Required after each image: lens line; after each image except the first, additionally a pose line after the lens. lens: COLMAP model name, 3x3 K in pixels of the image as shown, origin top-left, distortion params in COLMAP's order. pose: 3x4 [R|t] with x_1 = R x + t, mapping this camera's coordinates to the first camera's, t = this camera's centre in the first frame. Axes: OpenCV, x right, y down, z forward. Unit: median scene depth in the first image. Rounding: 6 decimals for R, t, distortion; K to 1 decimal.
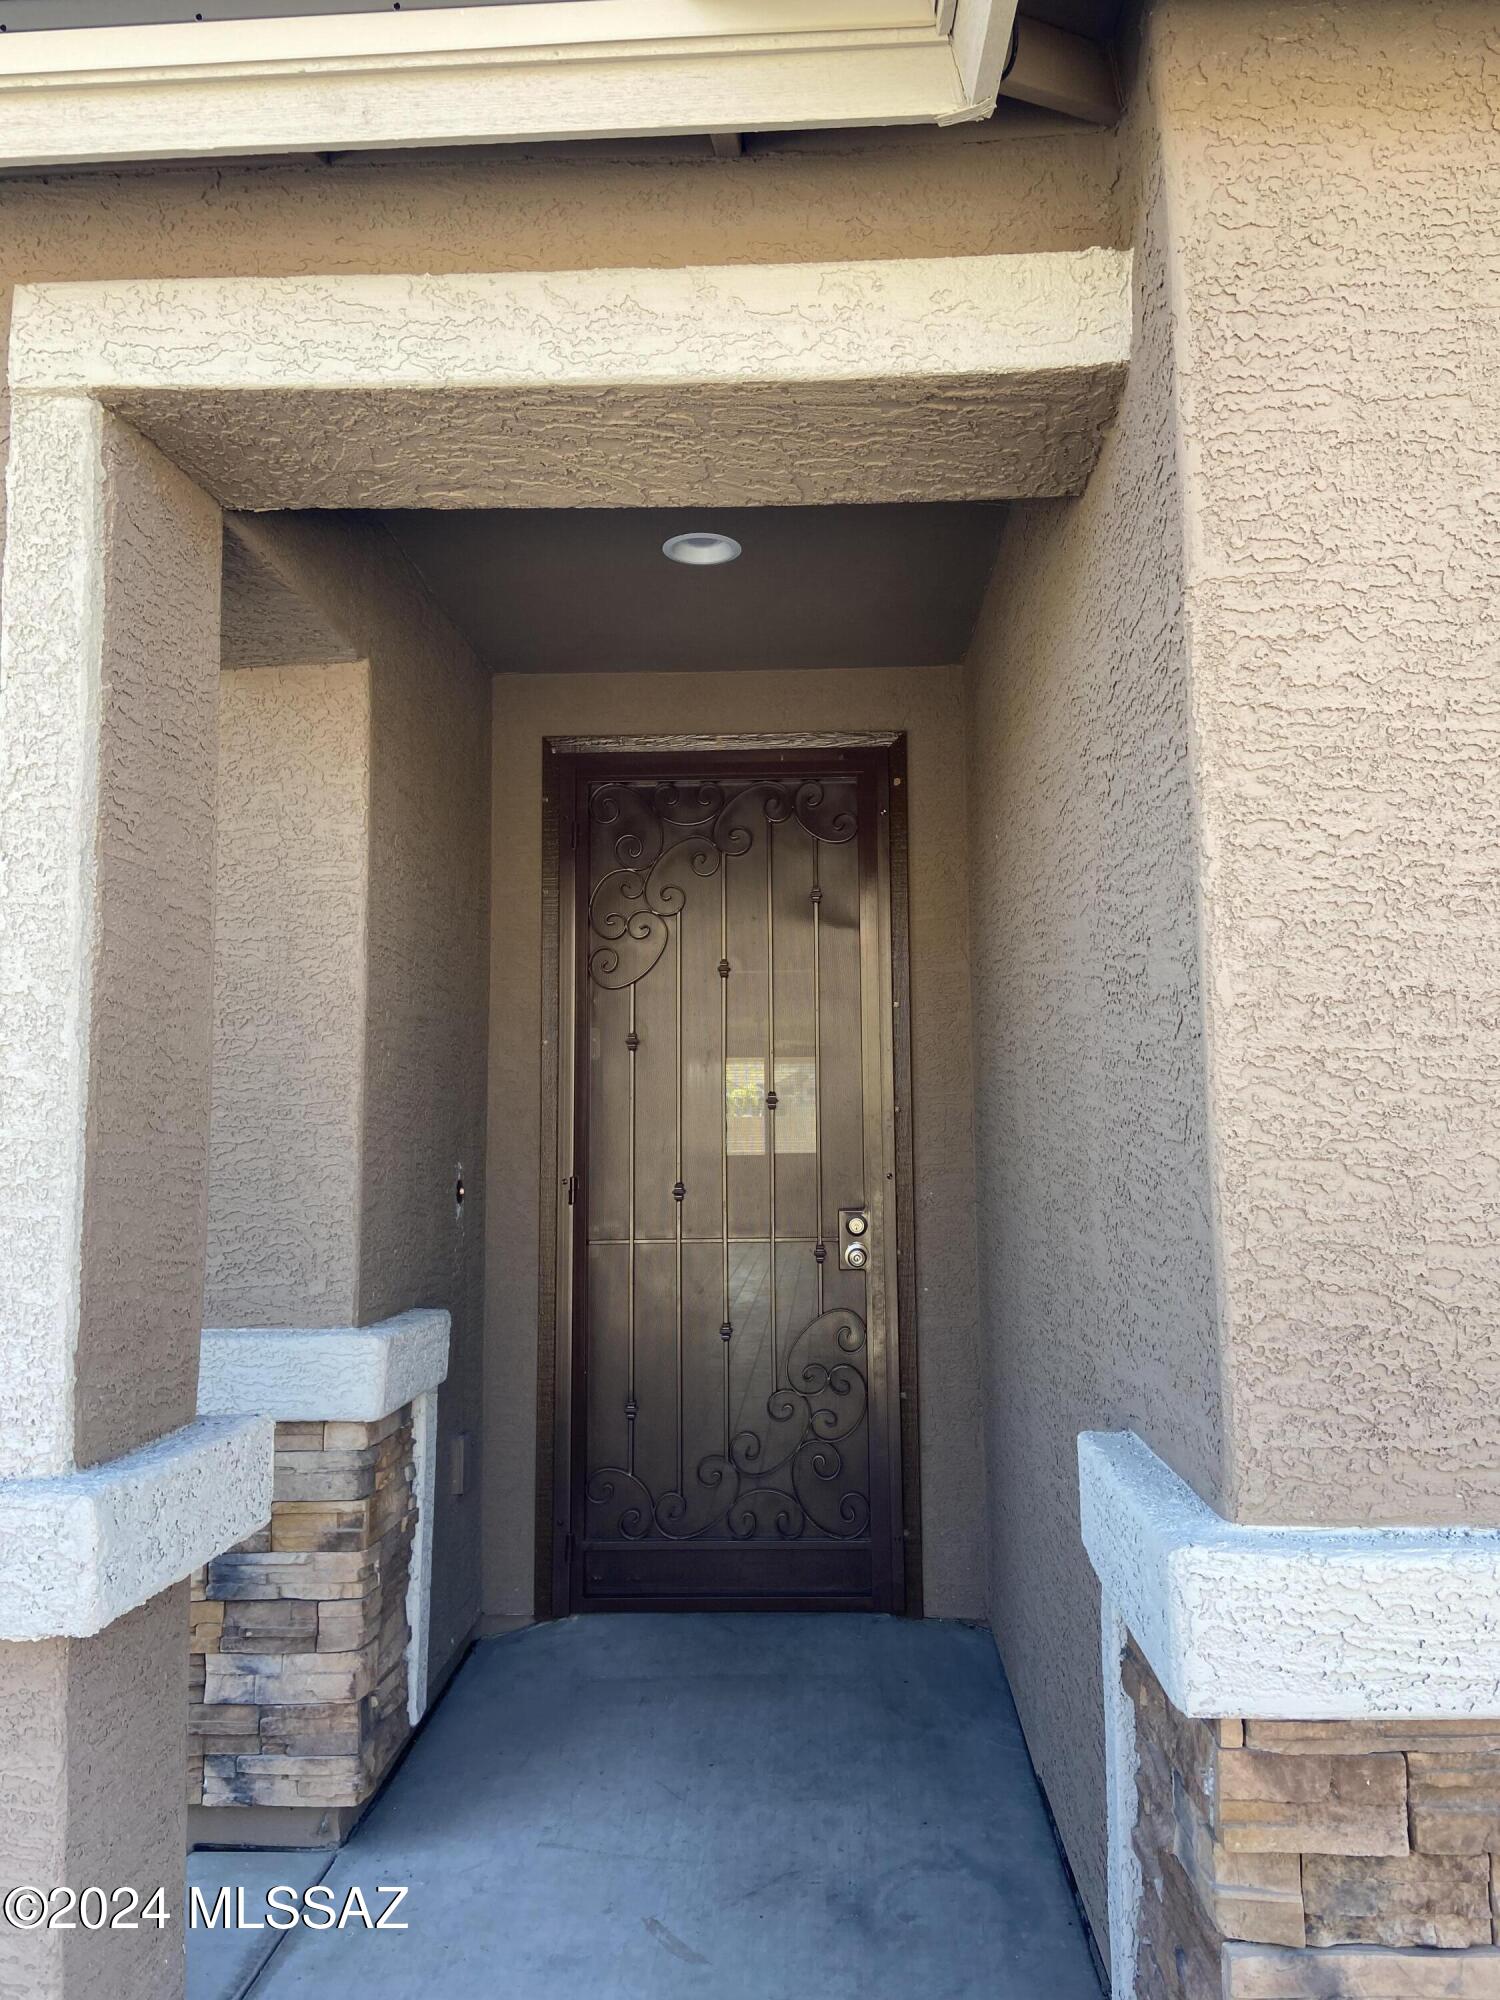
lens RADIAL K [[1517.9, 0, 750.0], [0, 1517.9, 1000.0], [0, 0, 1]] dist [0.096778, -0.094533]
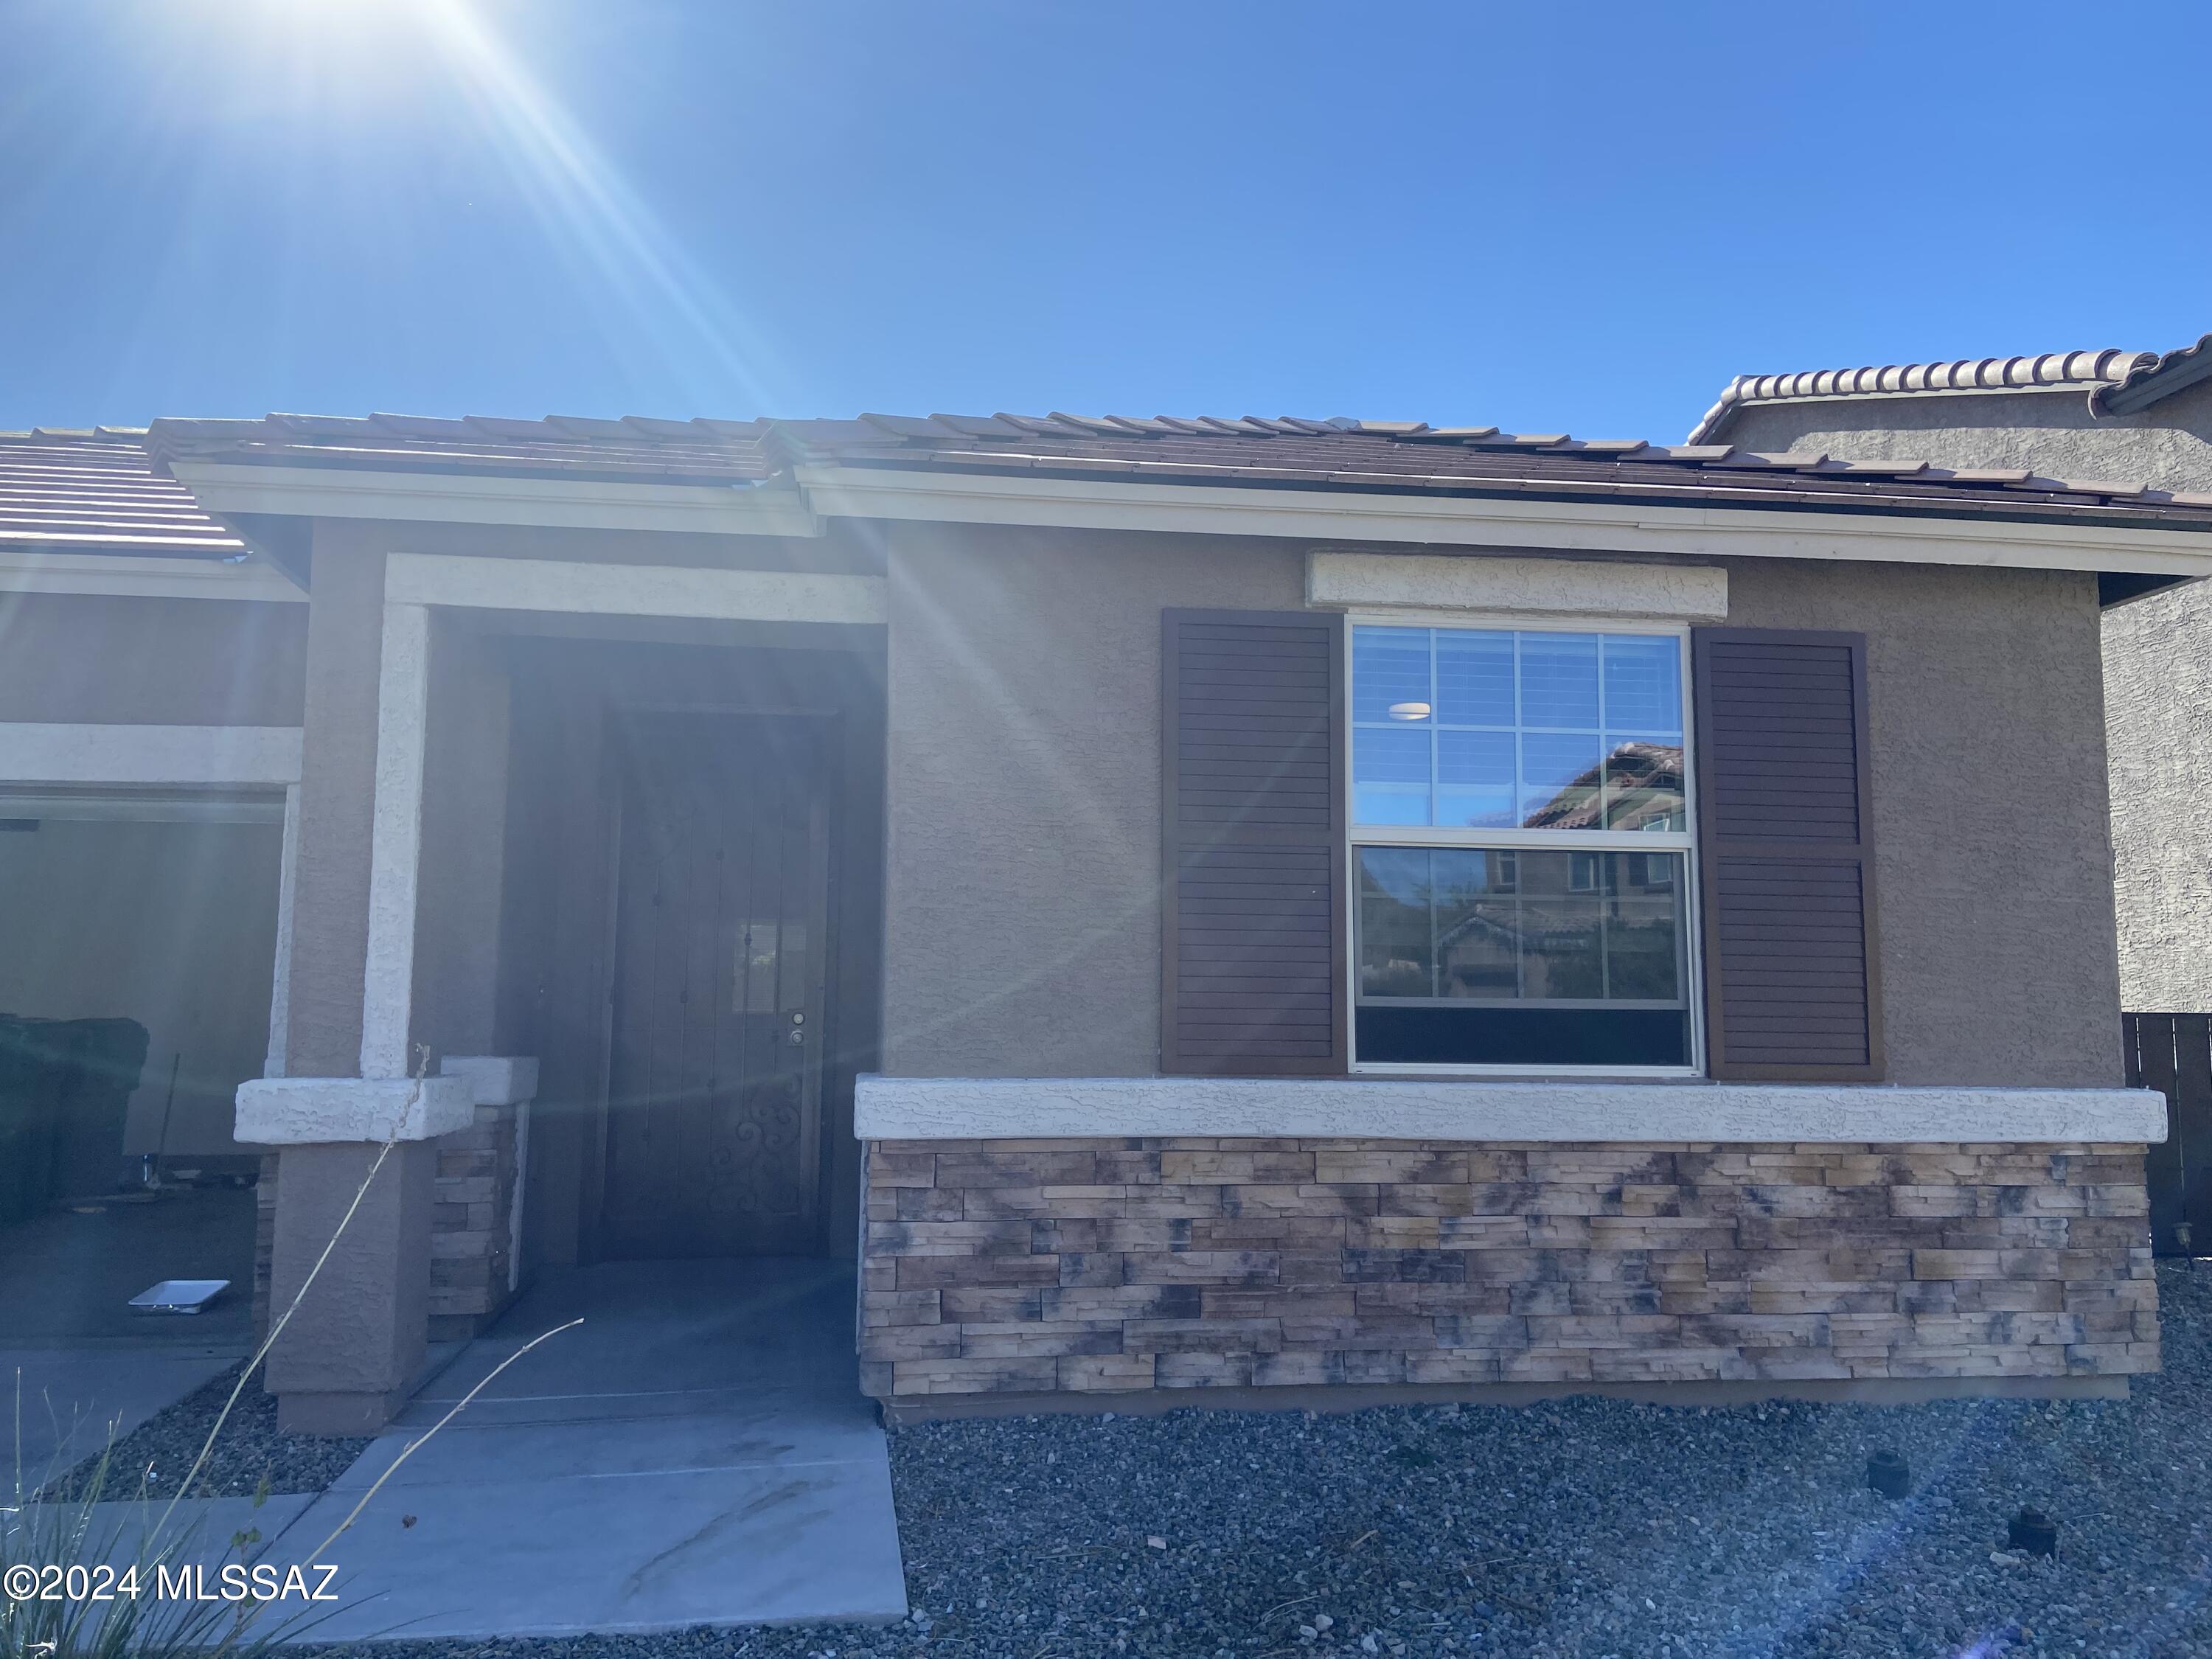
lens RADIAL K [[1678.7, 0, 1110.4], [0, 1678.7, 818.6], [0, 0, 1]] dist [0.096778, -0.094533]
pose [[0.980977, 0.036480, 0.190666, 0.095221], [-0.031345, 0.999062, -0.029878, -0.040084], [-0.191577, 0.023333, 0.981200, -1.675981]]
